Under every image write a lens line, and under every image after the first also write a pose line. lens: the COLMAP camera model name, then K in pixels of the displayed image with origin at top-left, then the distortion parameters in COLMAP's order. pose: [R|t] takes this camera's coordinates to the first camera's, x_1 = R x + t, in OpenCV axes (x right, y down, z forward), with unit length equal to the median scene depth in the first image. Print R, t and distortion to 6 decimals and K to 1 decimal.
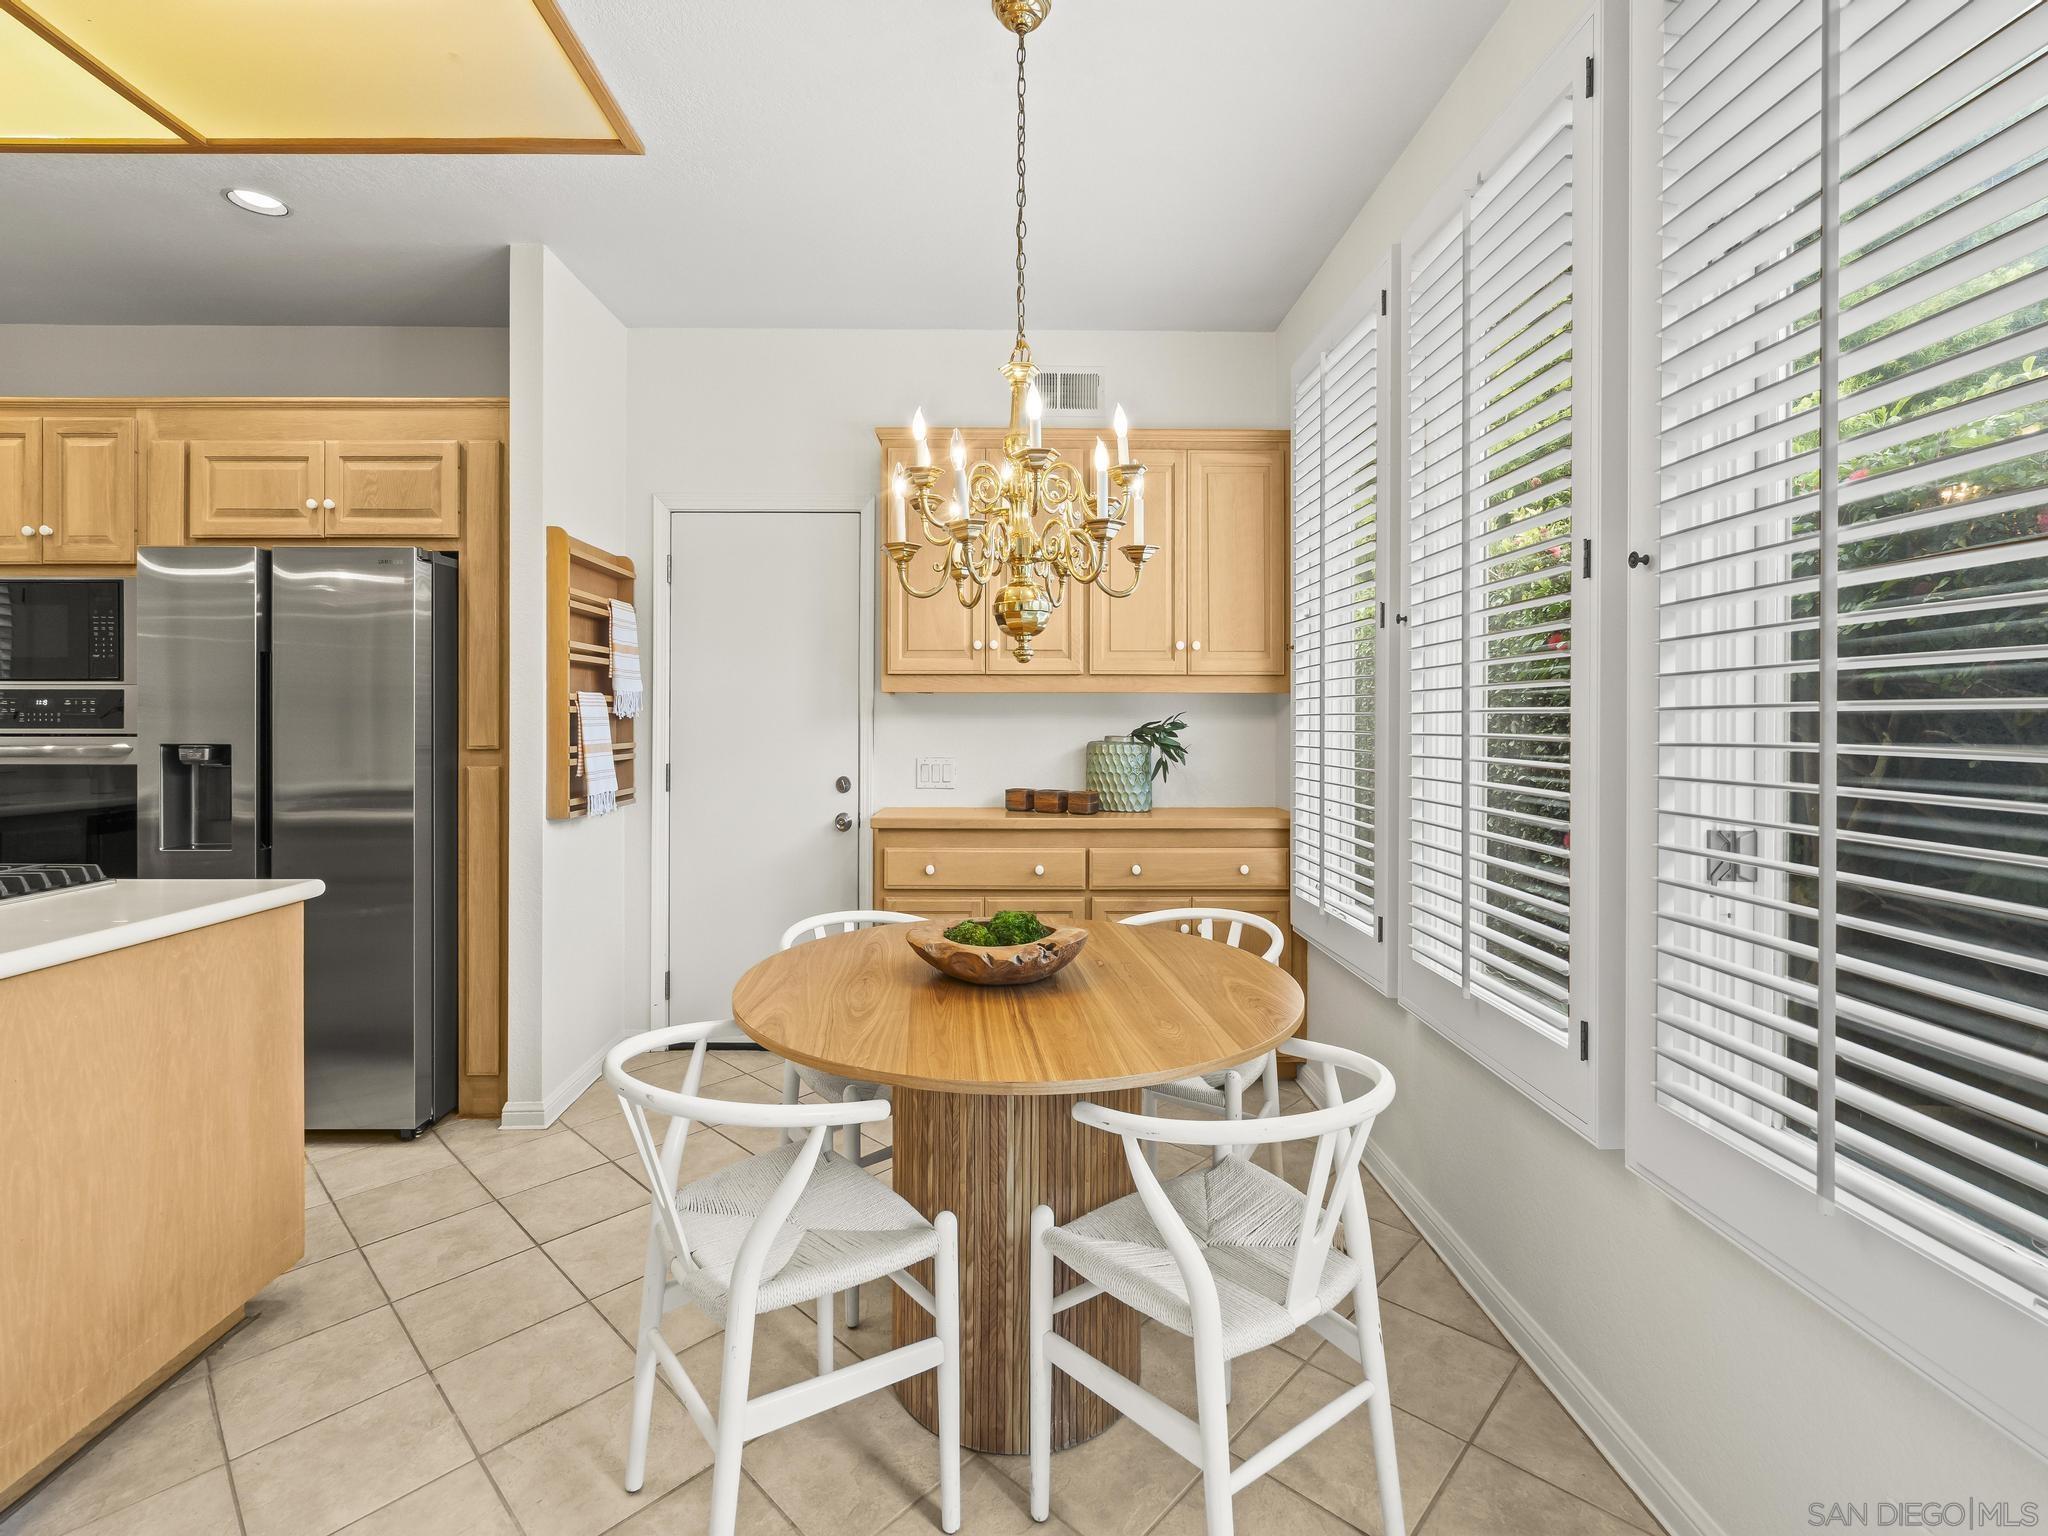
lens RADIAL K [[927.3, 0, 1019.6], [0, 927.3, 723.3], [0, 0, 1]] dist [-0.007454, 0.001529]
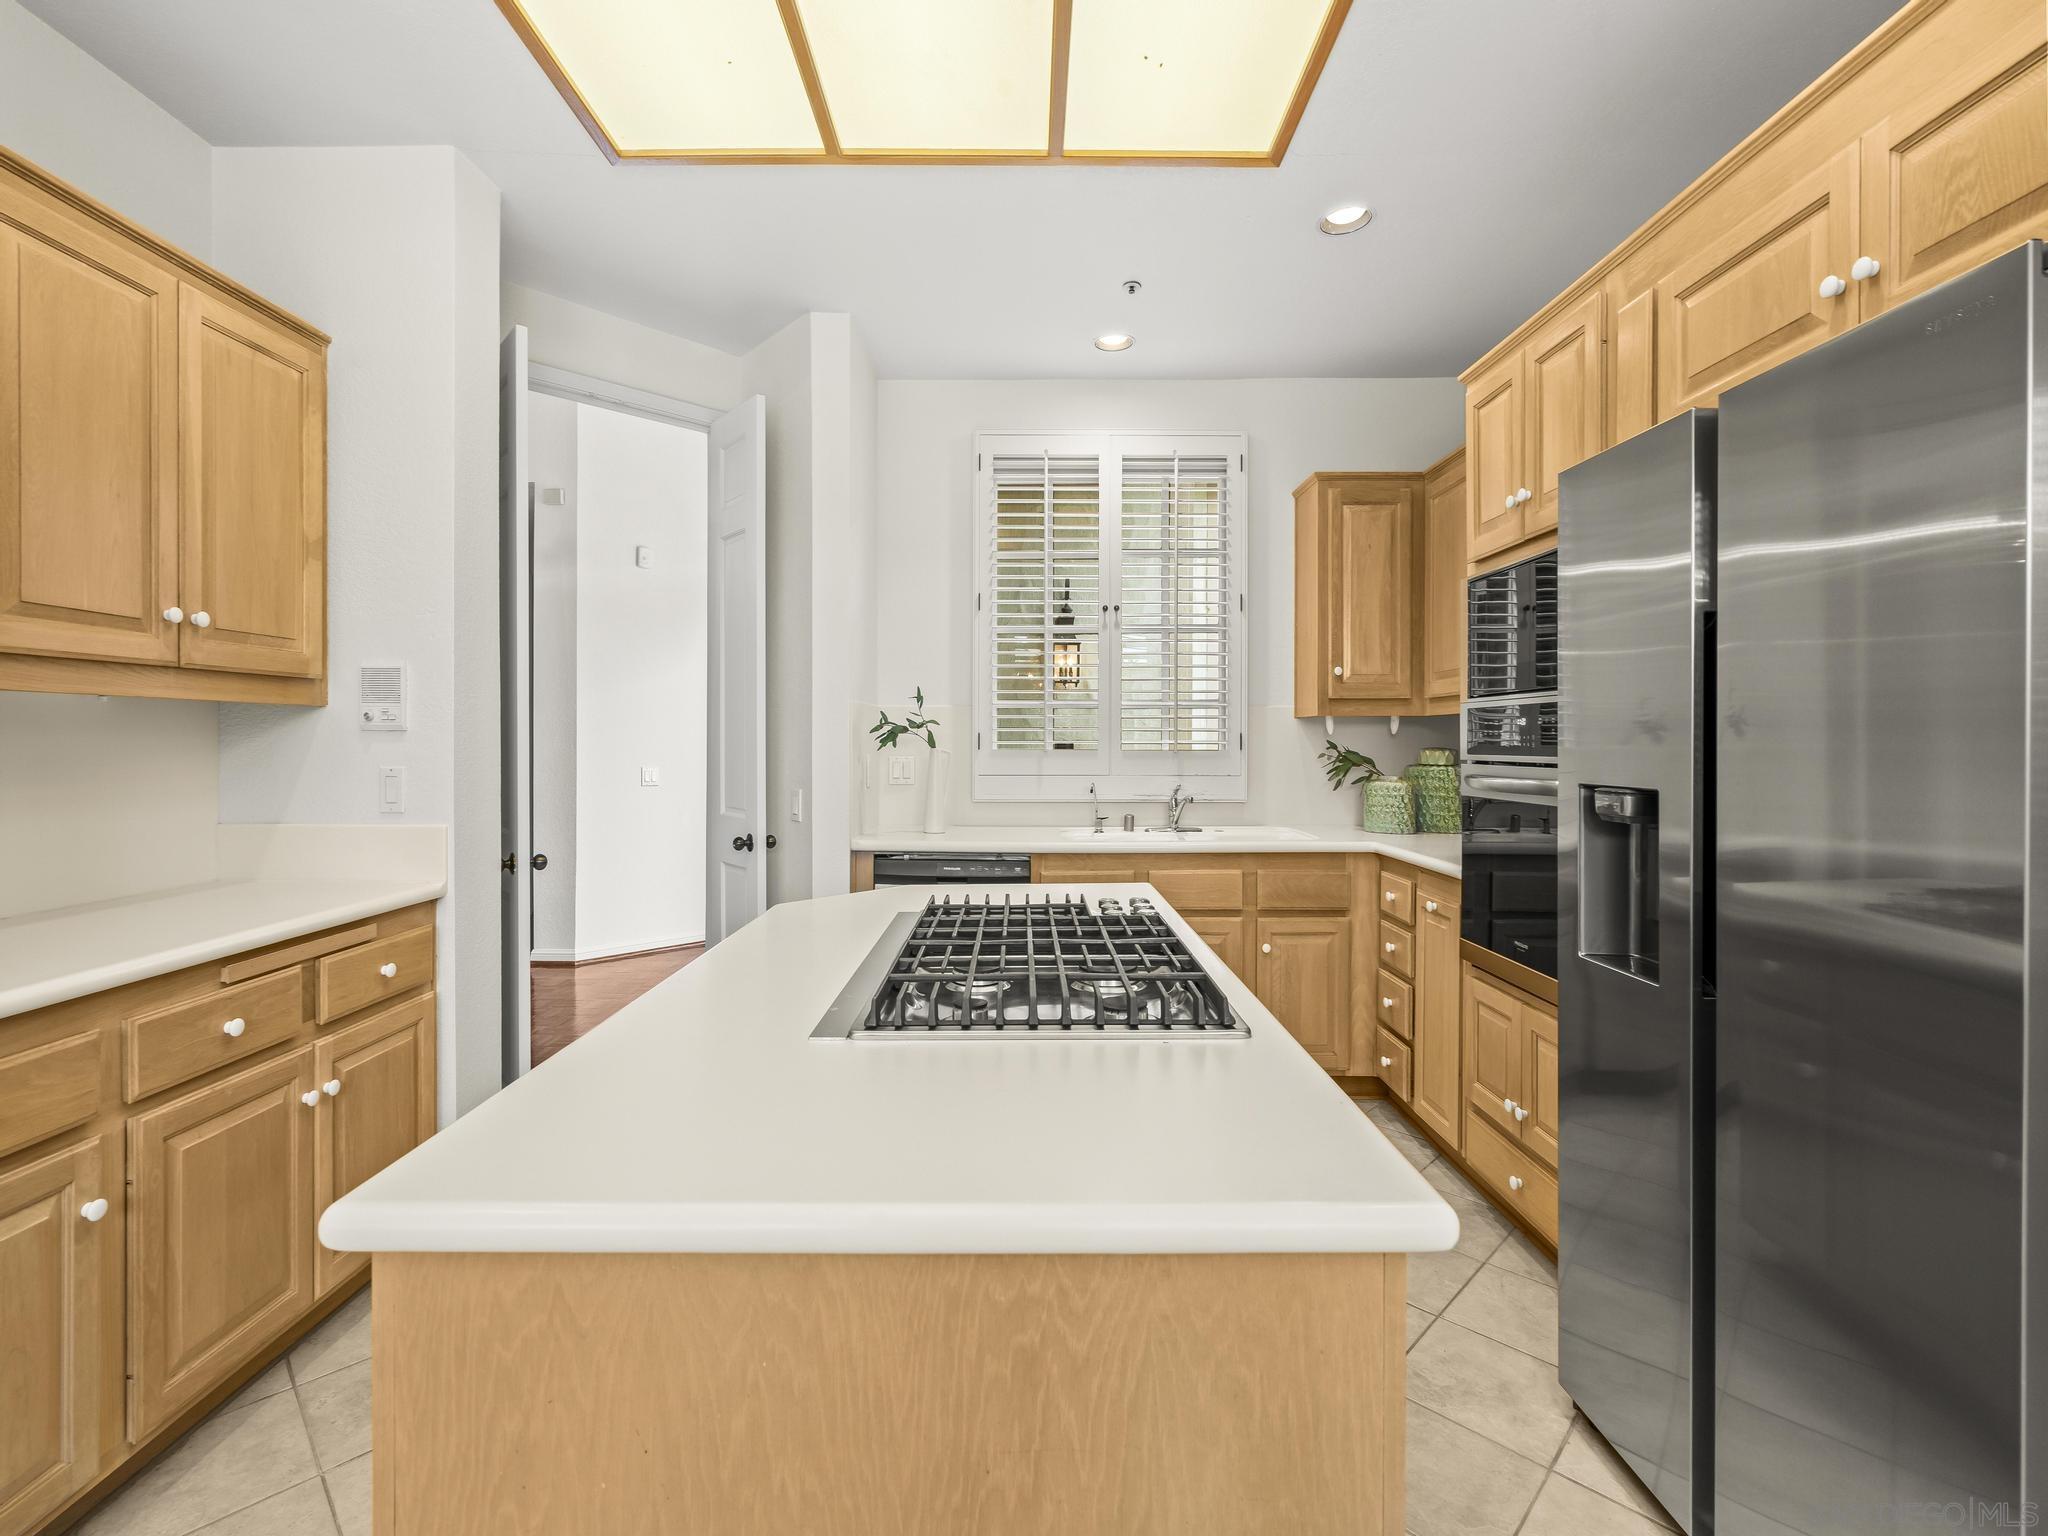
lens RADIAL K [[919.2, 0, 1017.6], [0, 919.2, 746.0], [0, 0, 1]] dist [-0.004235, 0.000661]
pose [[-0.021058, 0.005079, -0.999765, -0.288085], [-0.005998, 0.999968, 0.005206, -0.003112], [0.999760, 0.006106, -0.021027, 0.593766]]
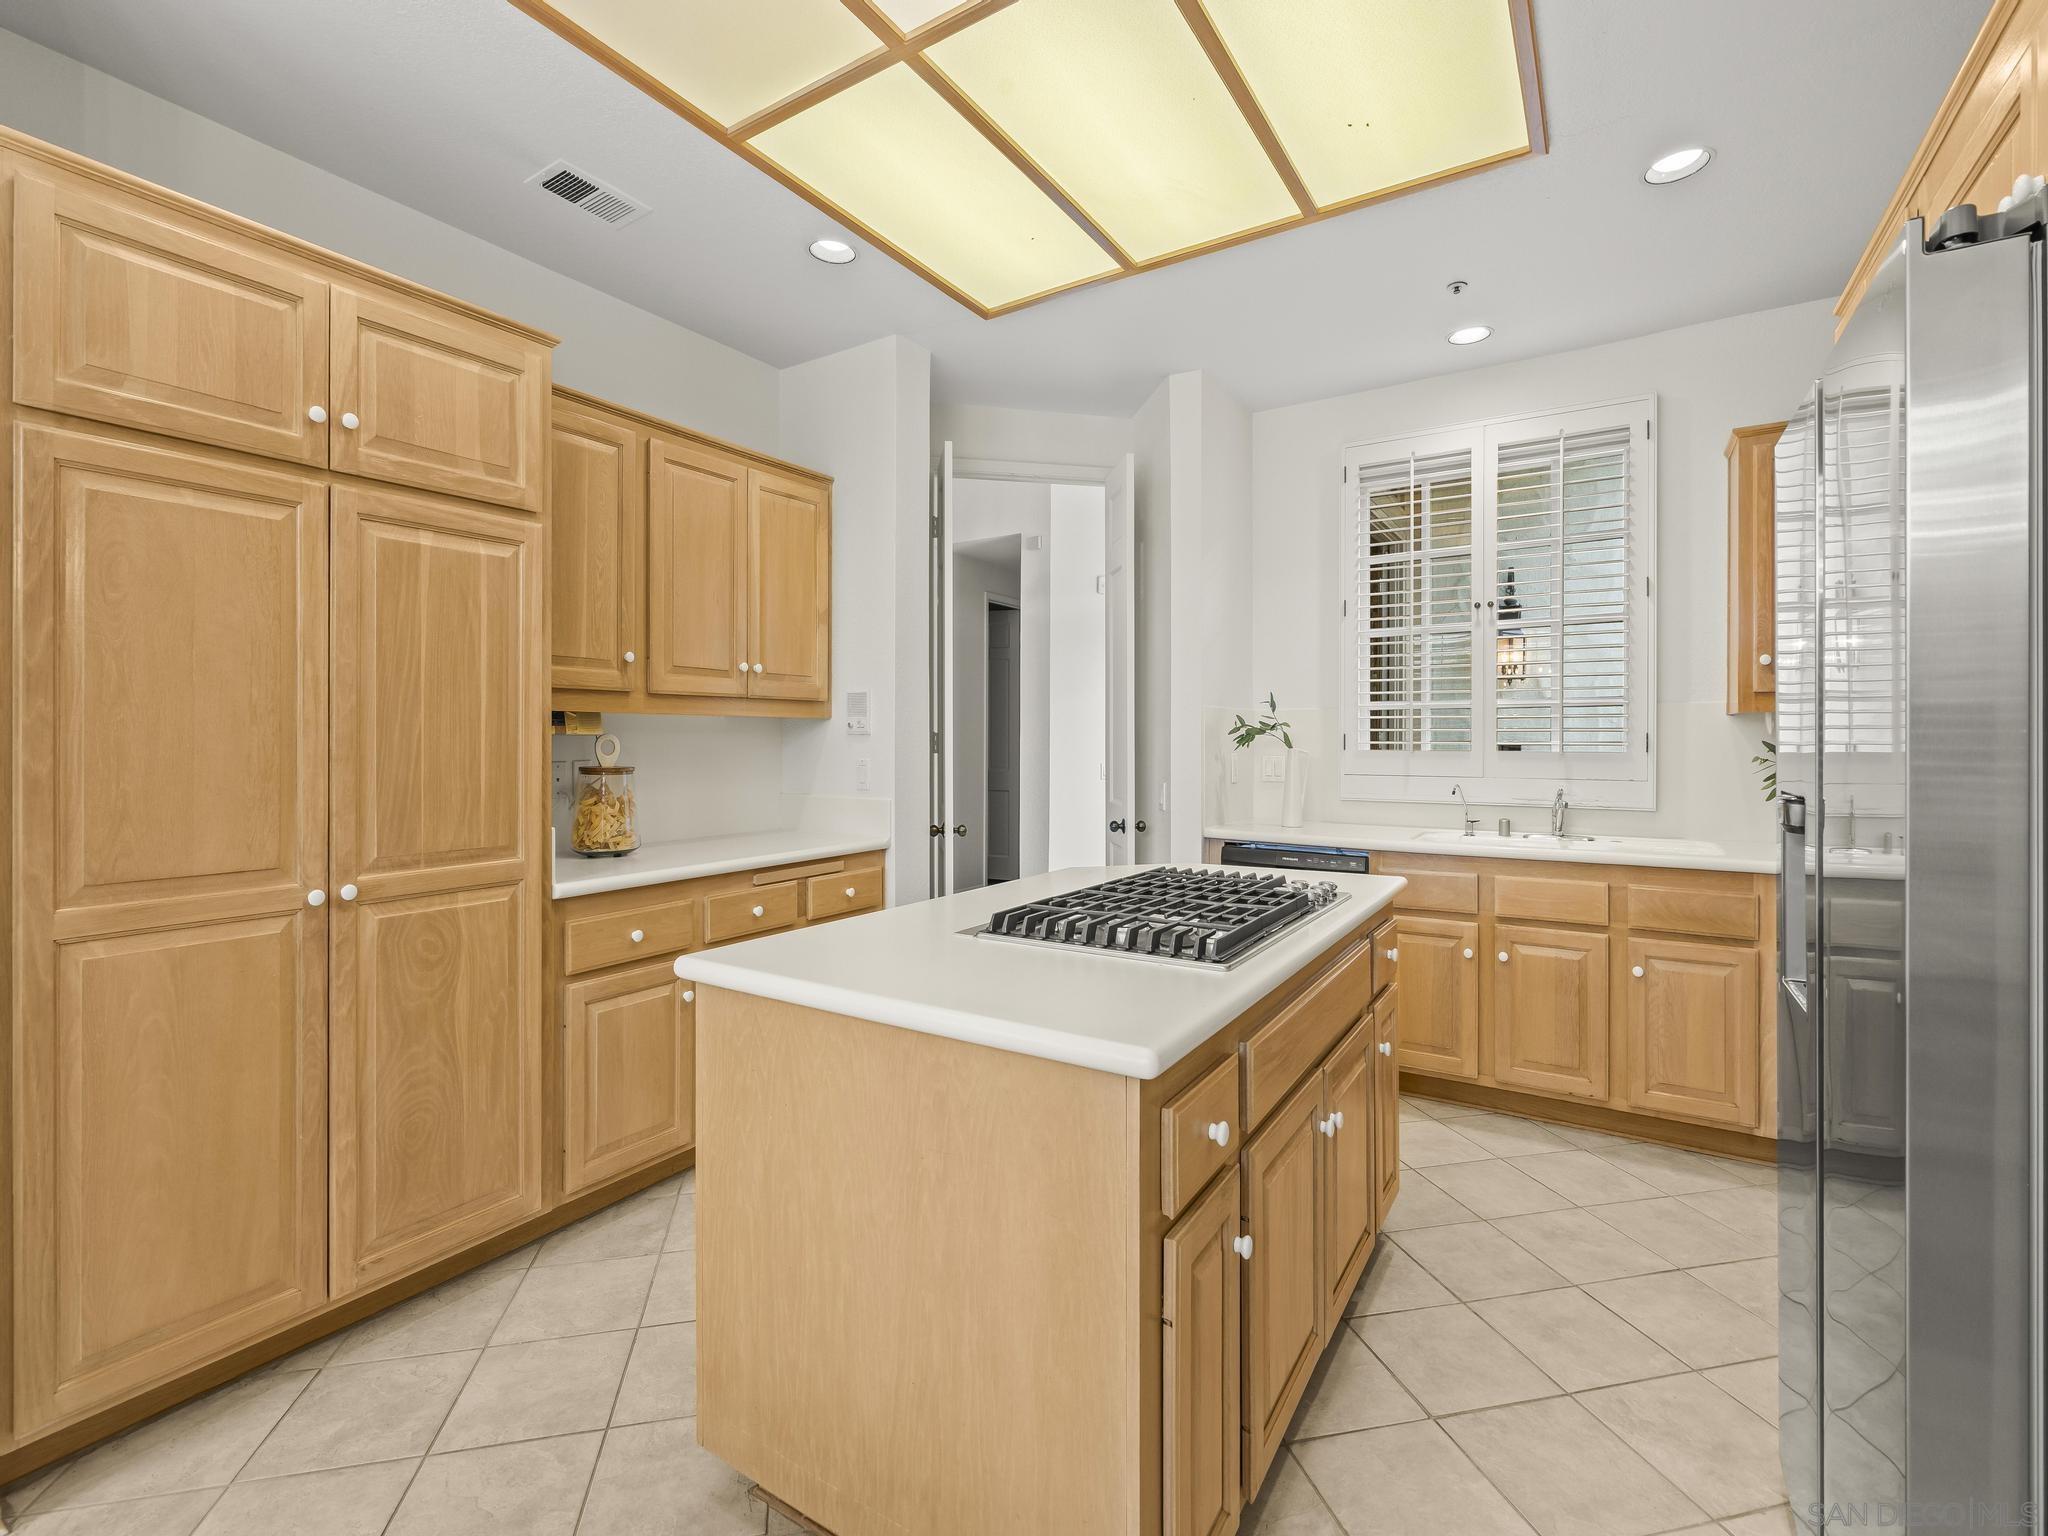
lens RADIAL K [[921.4, 0, 1021.1], [0, 921.4, 742.8], [0, 0, 1]] dist [-0.005884, 0.000740]
pose [[-0.558049, 0.001065, -0.829808, -0.197846], [-0.005687, 0.999971, 0.005108, -0.005552], [0.829789, 0.007570, -0.558026, 0.864476]]
